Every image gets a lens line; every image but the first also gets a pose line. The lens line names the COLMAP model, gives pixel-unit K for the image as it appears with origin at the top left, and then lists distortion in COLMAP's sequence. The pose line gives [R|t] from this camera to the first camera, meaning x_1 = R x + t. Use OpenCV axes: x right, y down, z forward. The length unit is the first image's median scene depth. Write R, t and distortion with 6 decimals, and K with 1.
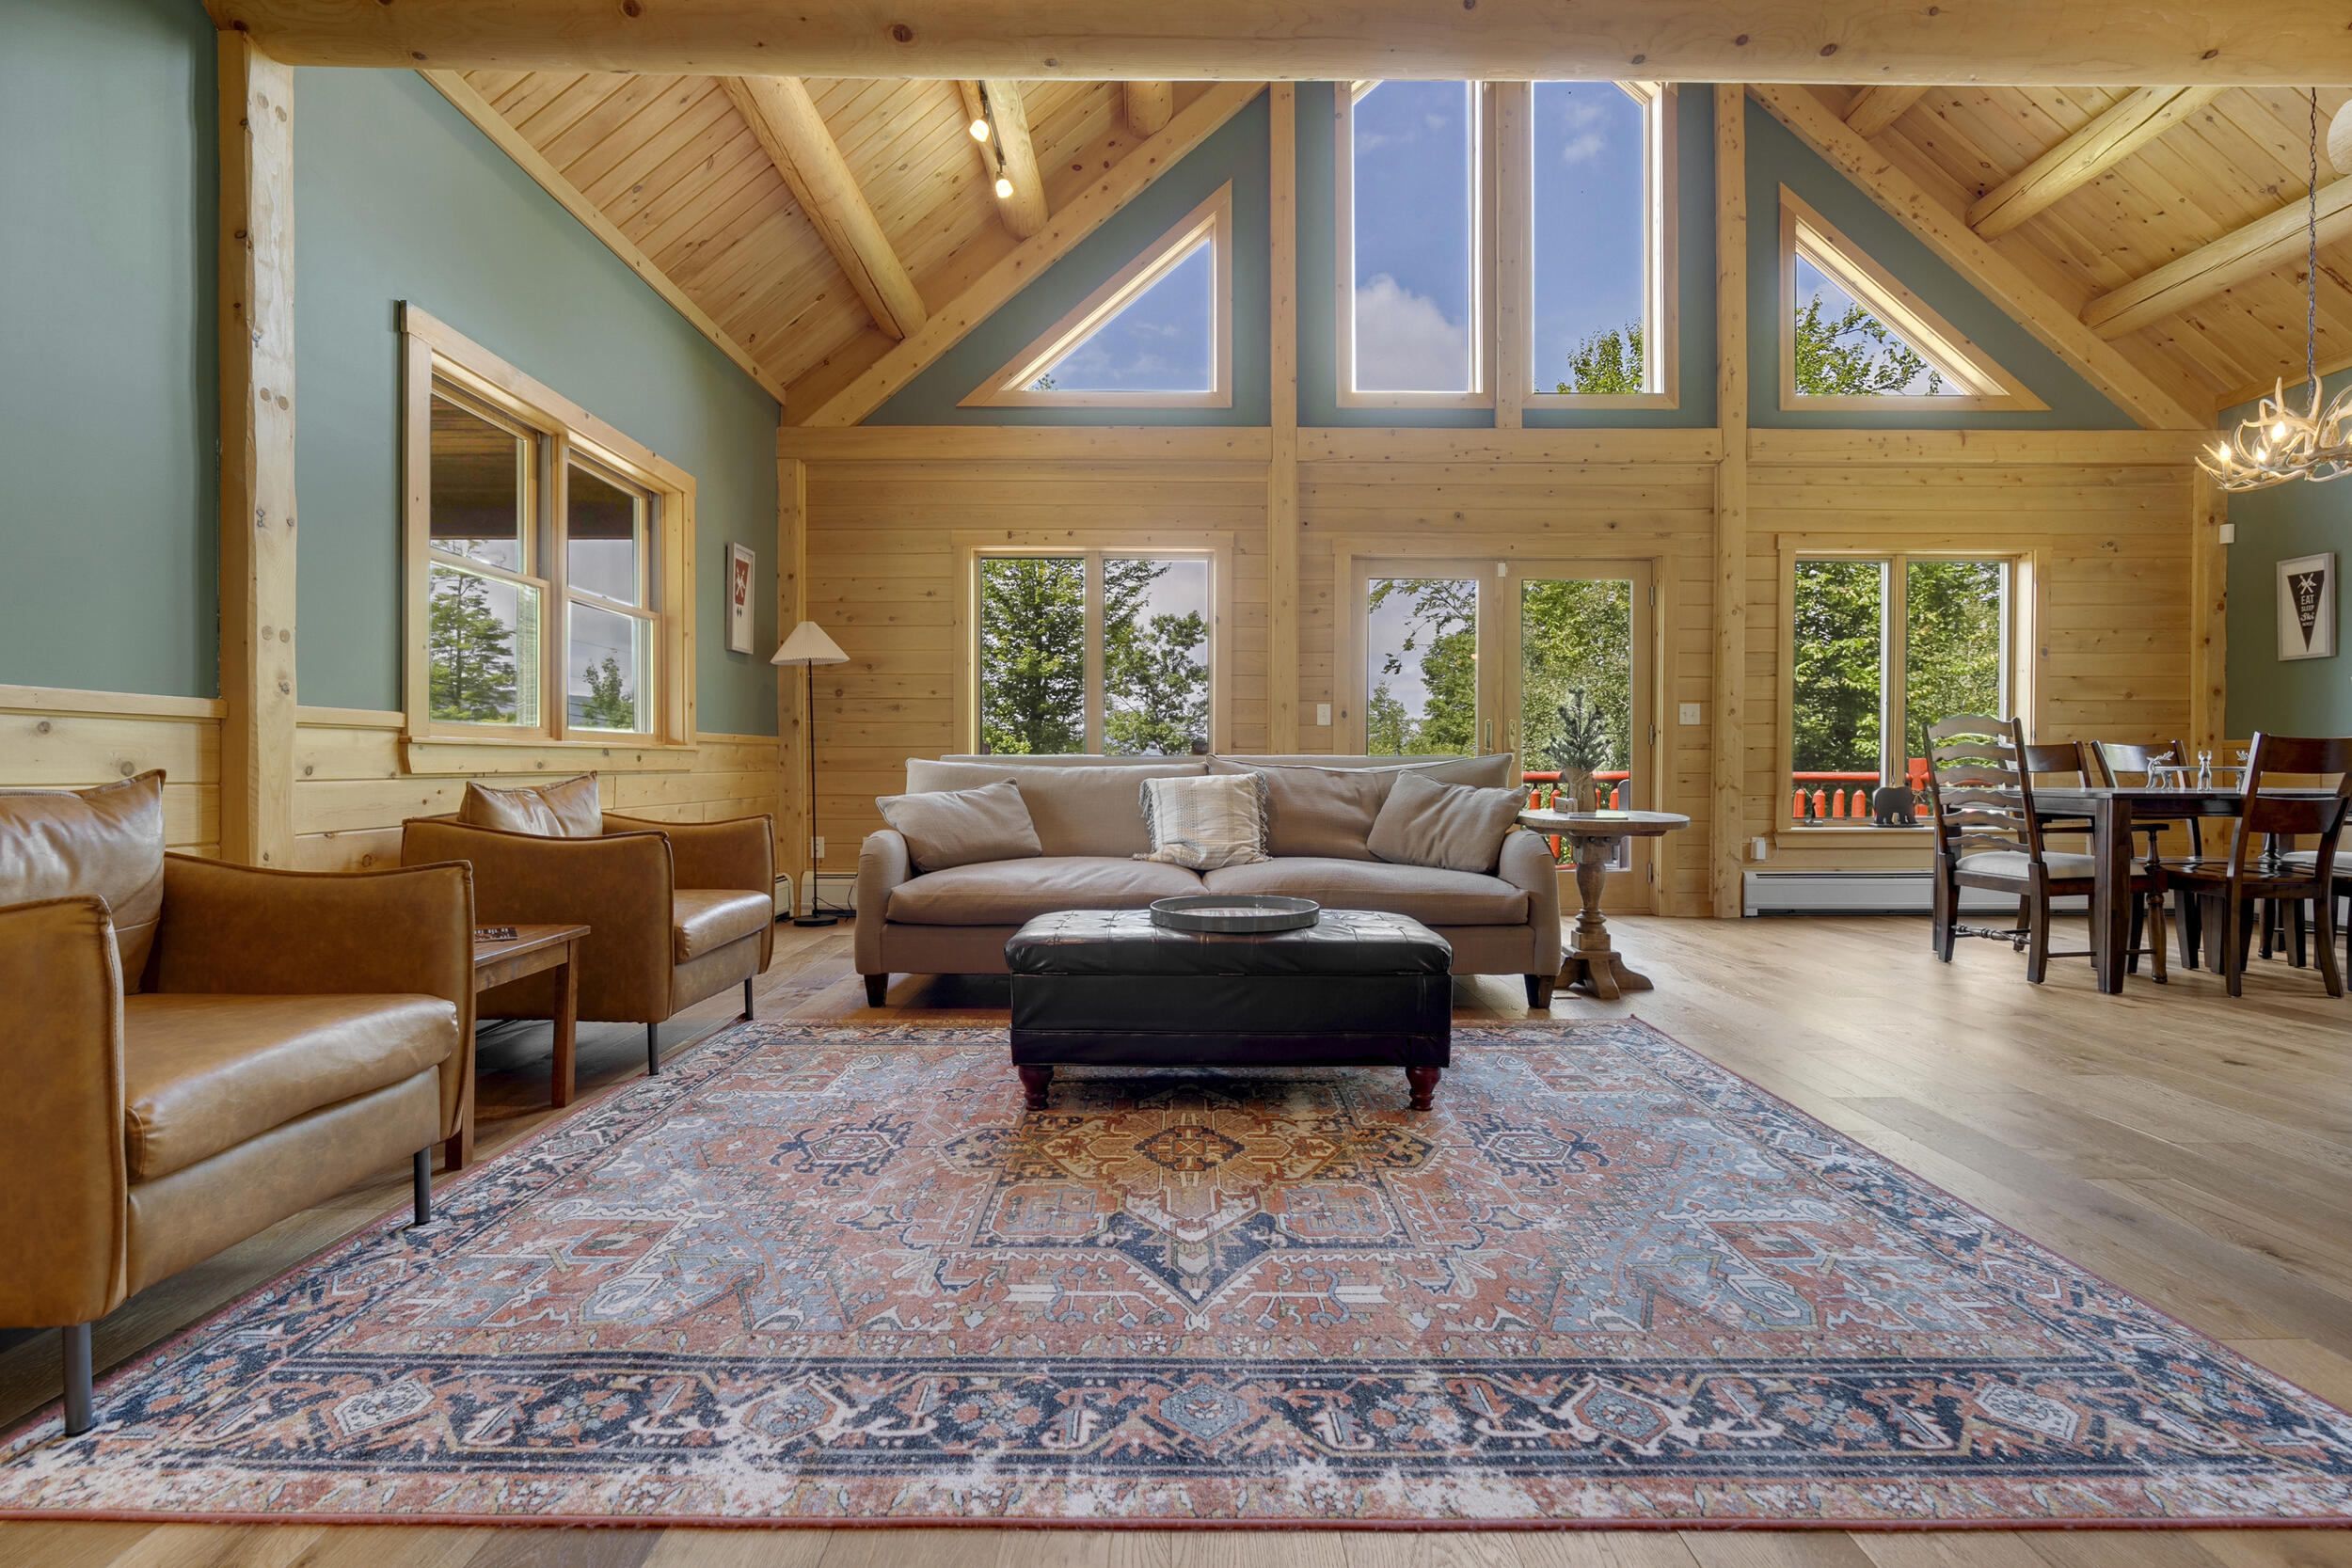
lens RADIAL K [[1050.4, 0, 1164.2], [0, 1050.4, 768.0], [0, 0, 1]] dist [-0.009379, 0.002464]
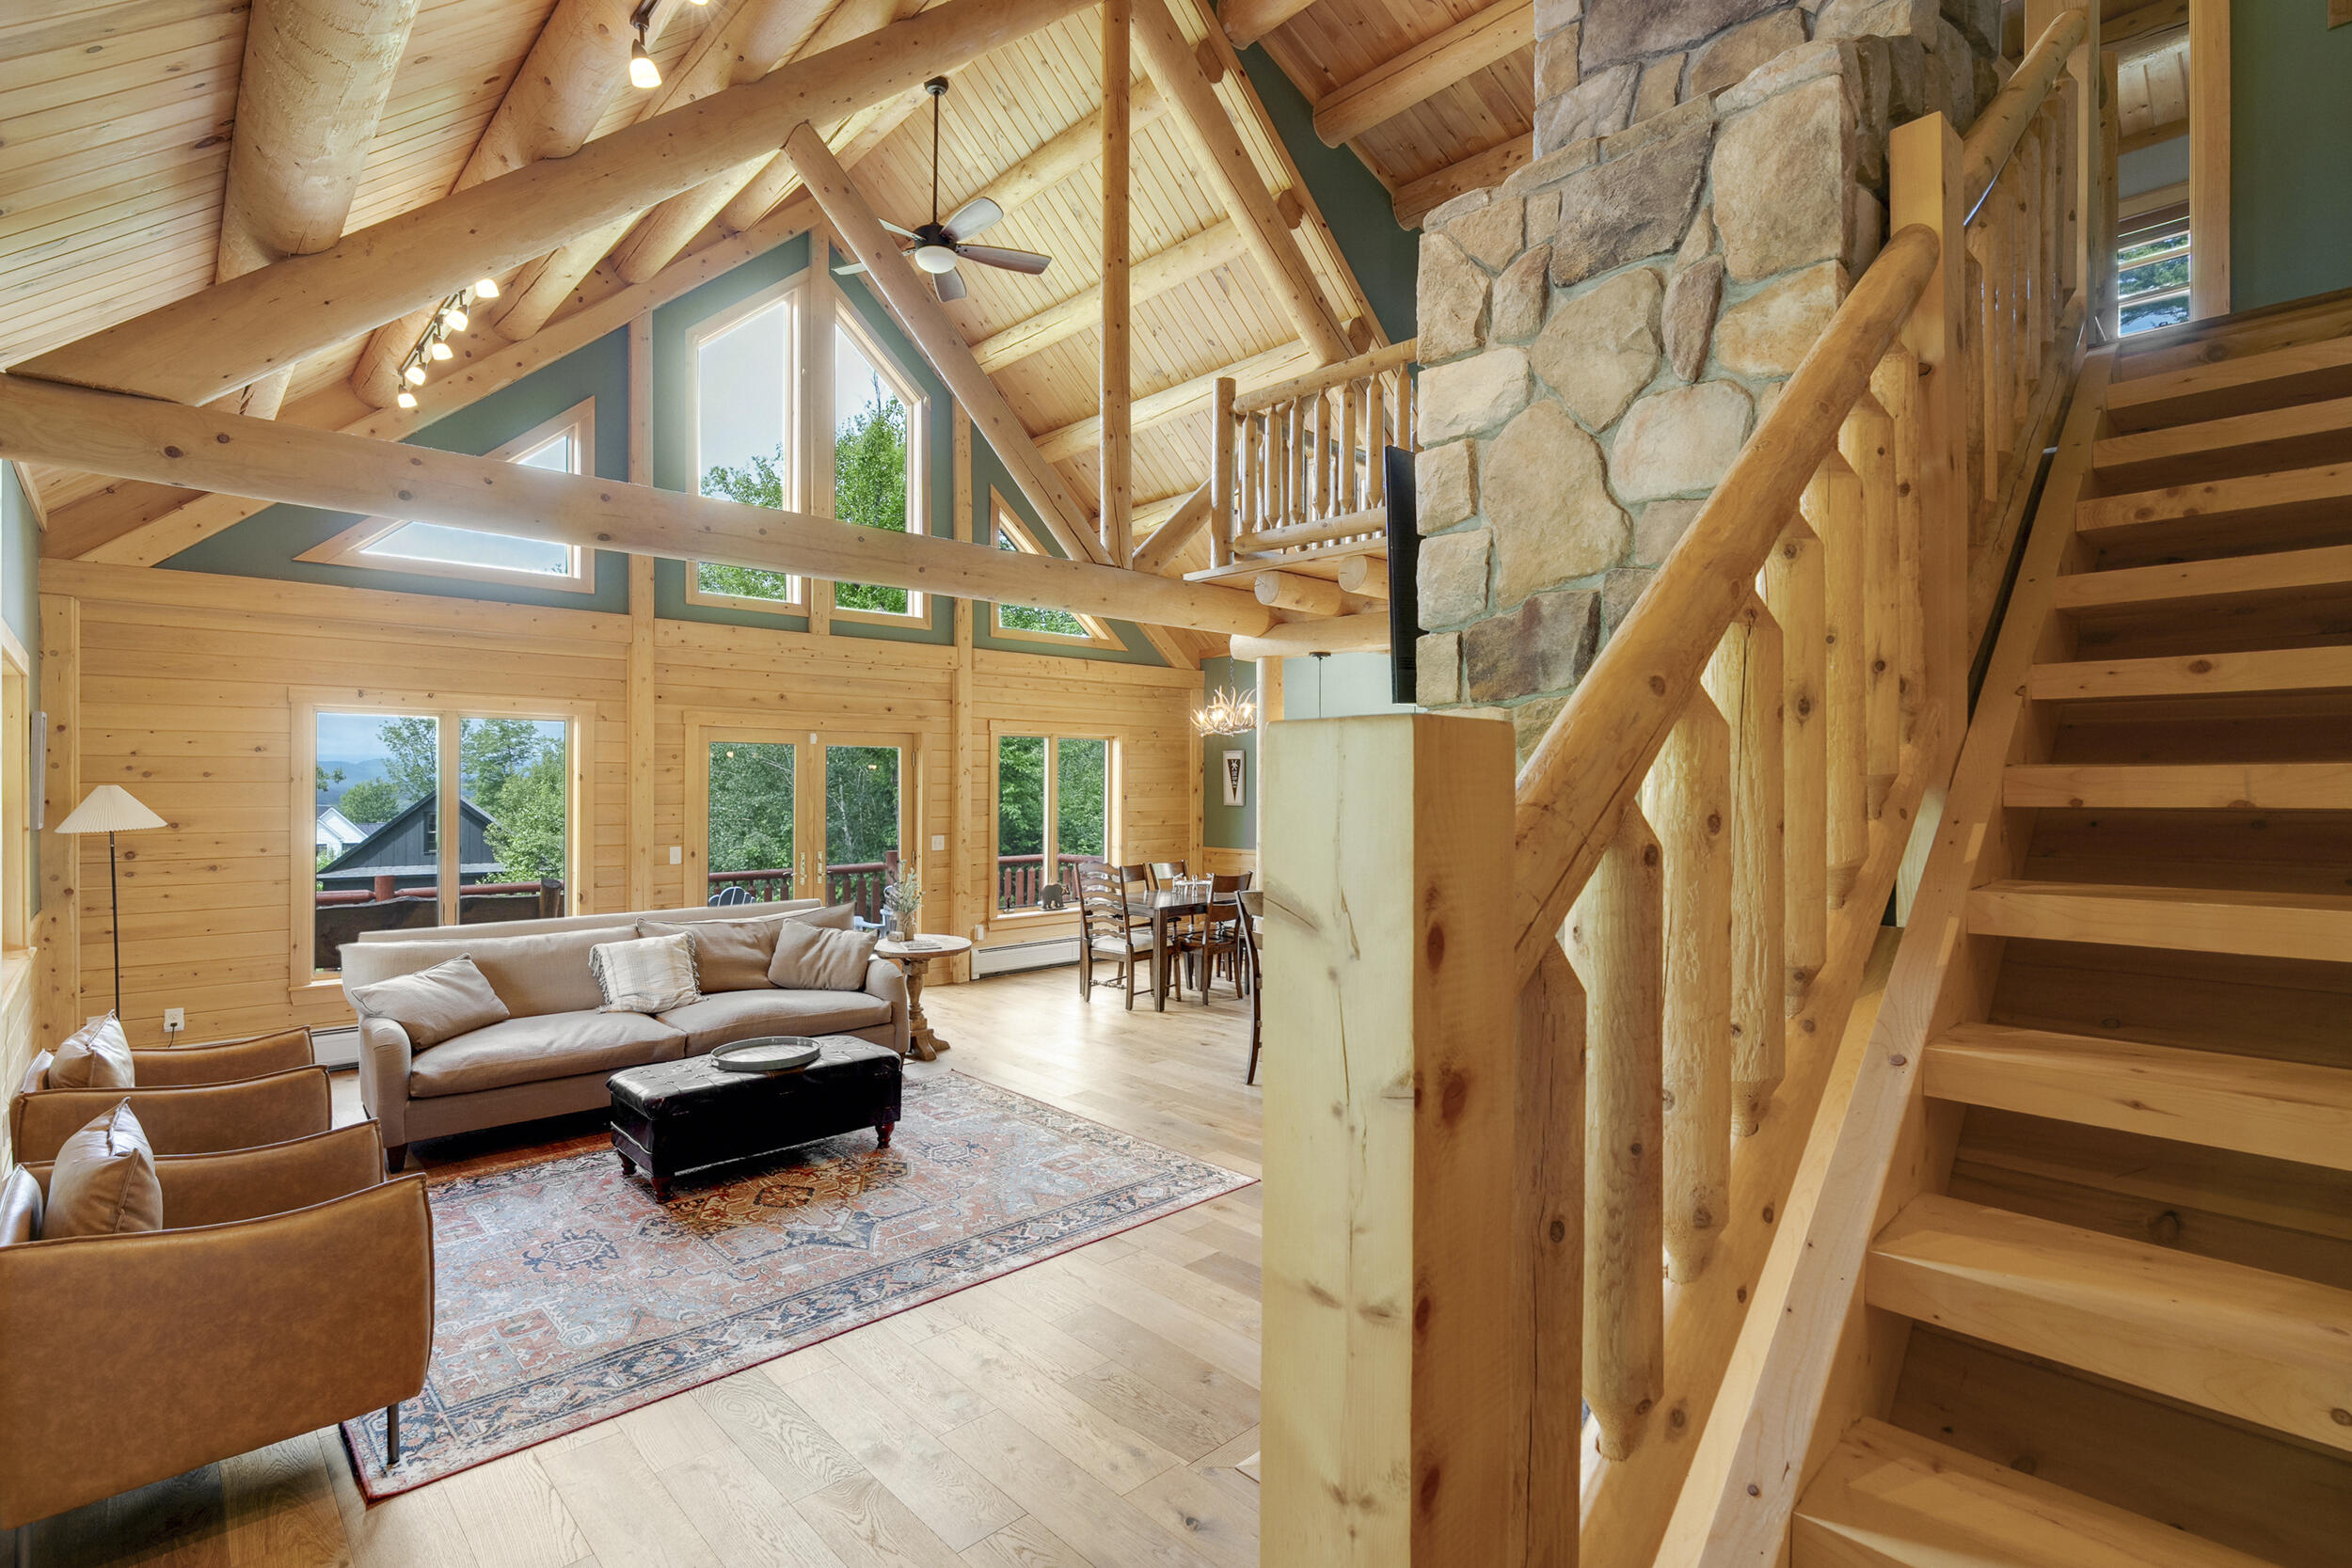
lens RADIAL K [[1101.9, 0, 1162.4], [0, 1101.9, 778.3], [0, 0, 1]] dist [-0.009265, 0.001908]
pose [[0.730515, 0.001871, 0.682894, -0.436989], [0.003646, 0.999971, -0.006641, -0.185057], [-0.682887, 0.007341, 0.730488, -0.447985]]
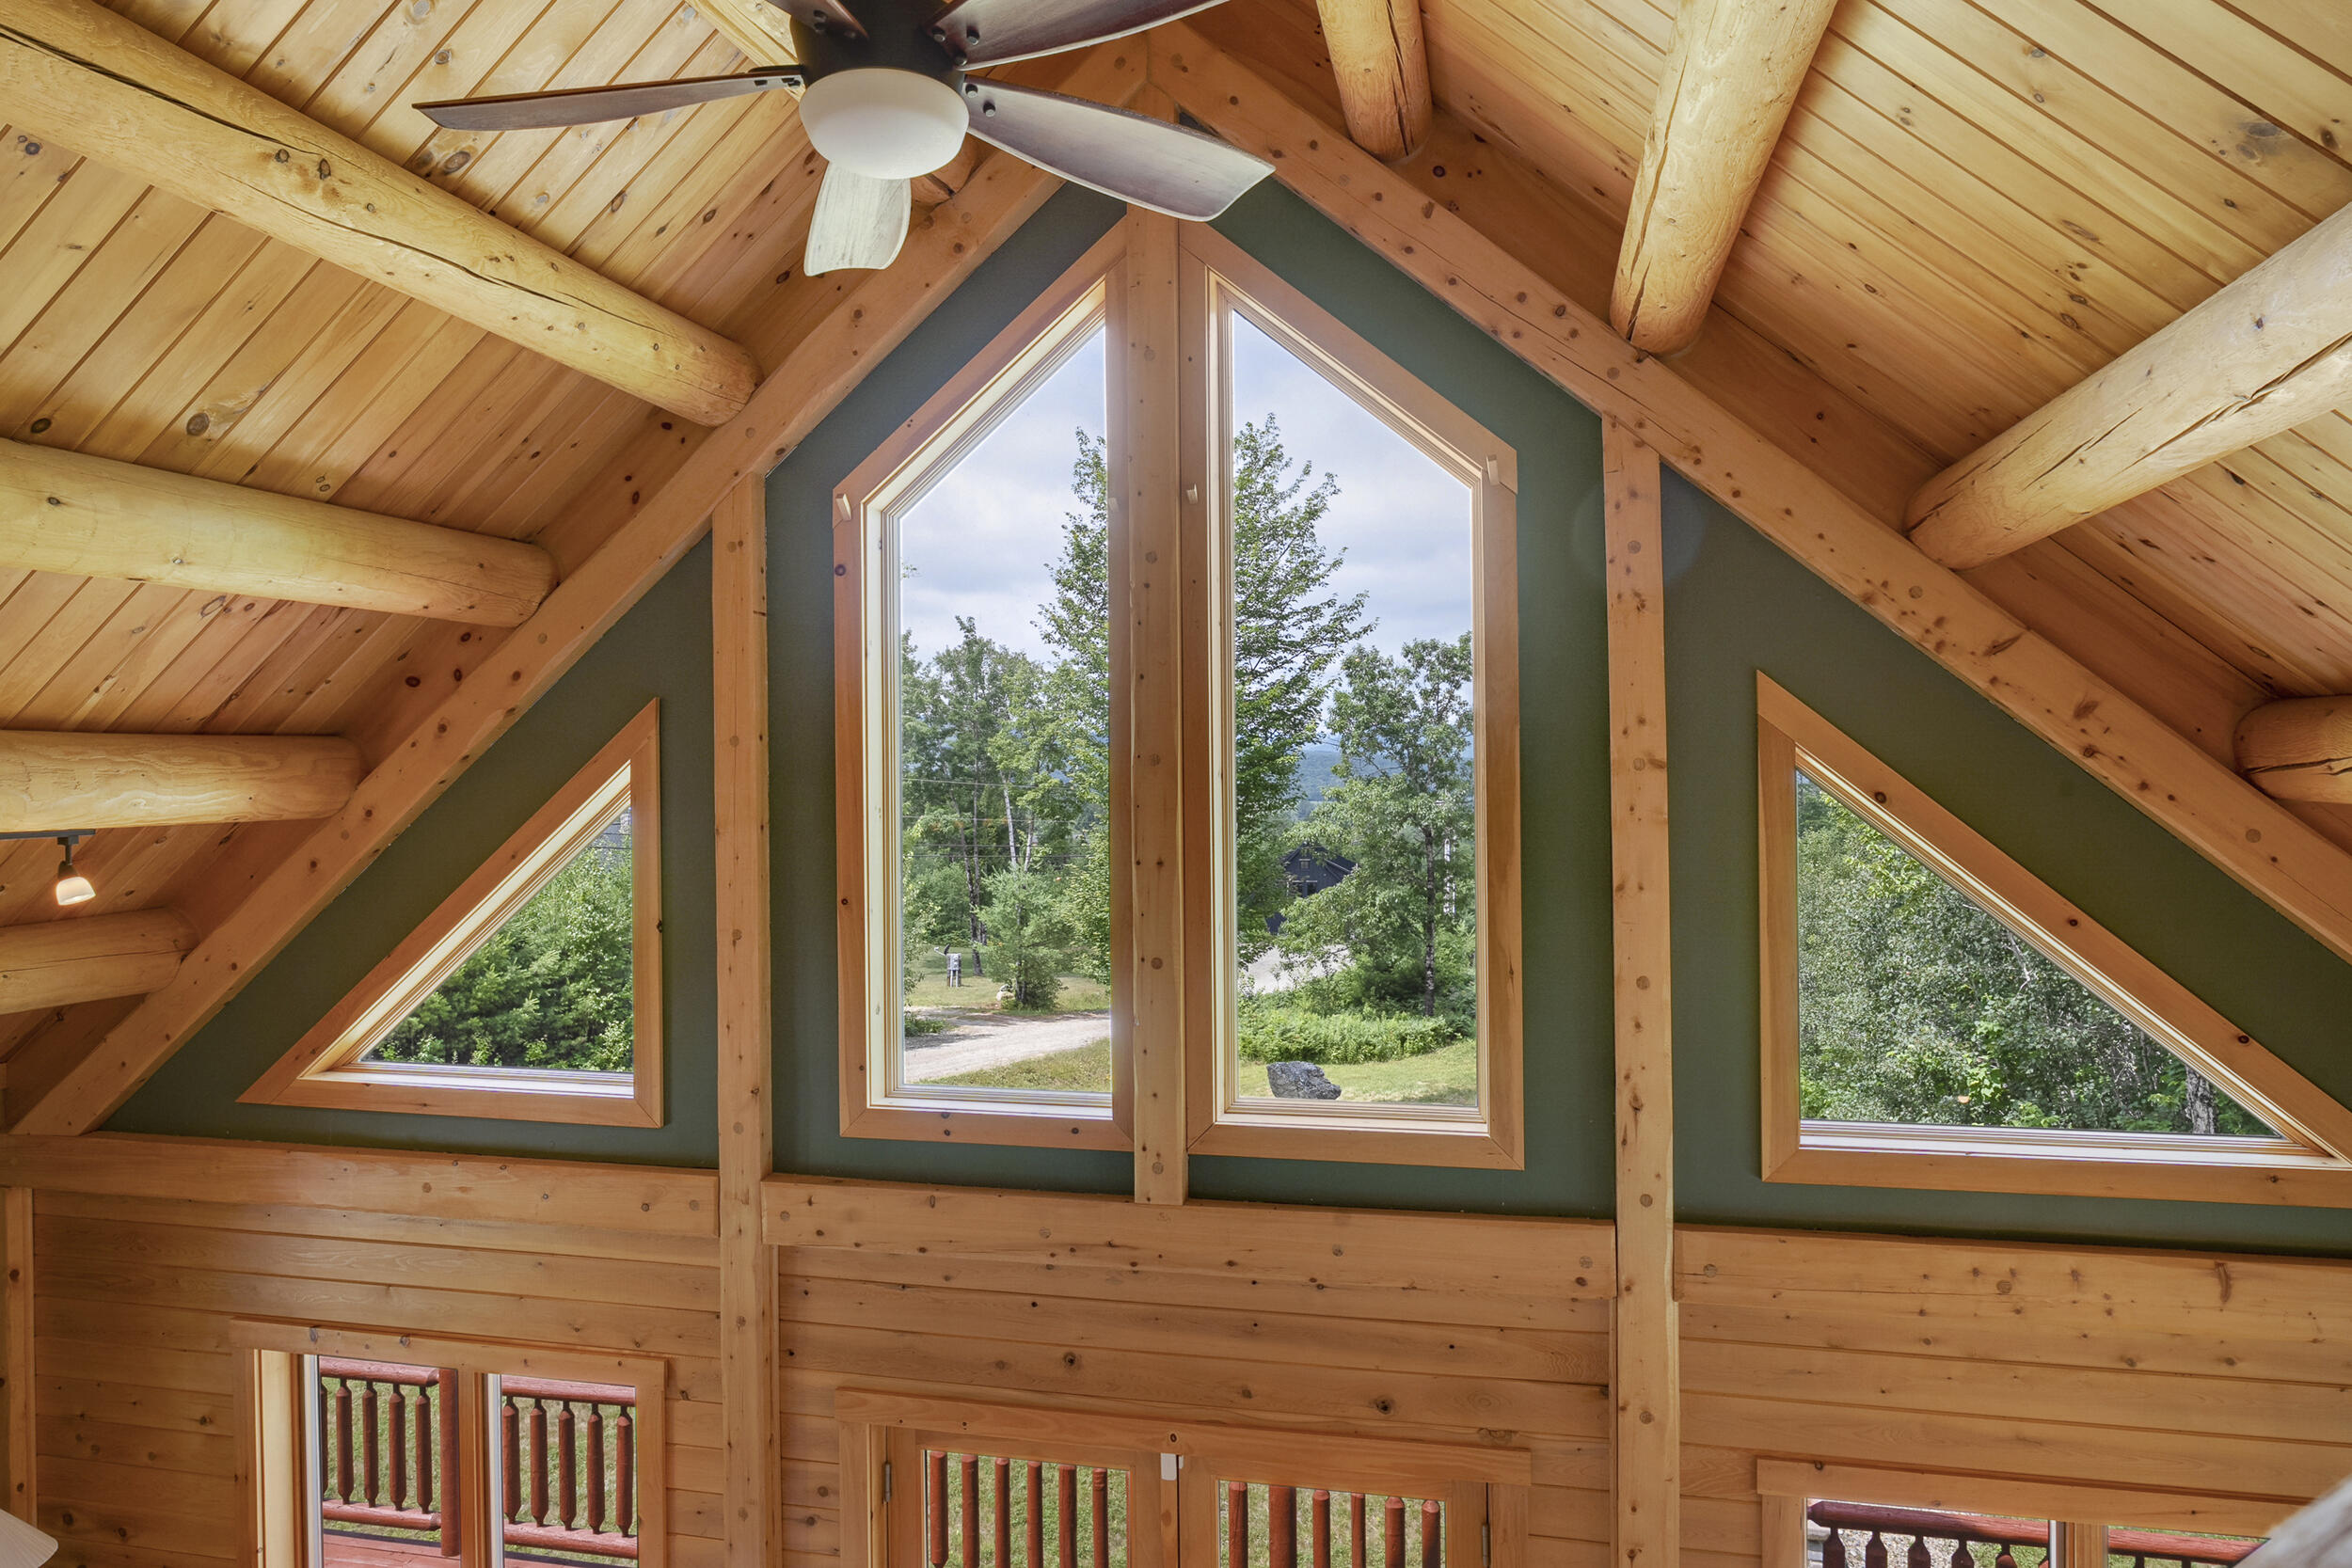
lens RADIAL K [[1420.2, 0, 1160.9], [0, 1420.2, 791.7], [0, 0, 1]] dist [0.002067, 0.001590]
pose [[0.974256, -0.009184, -0.225256, 0.684672], [0.009359, 0.999956, -0.000289, -0.732847], [0.225249, -0.001827, 0.974300, 0.501638]]
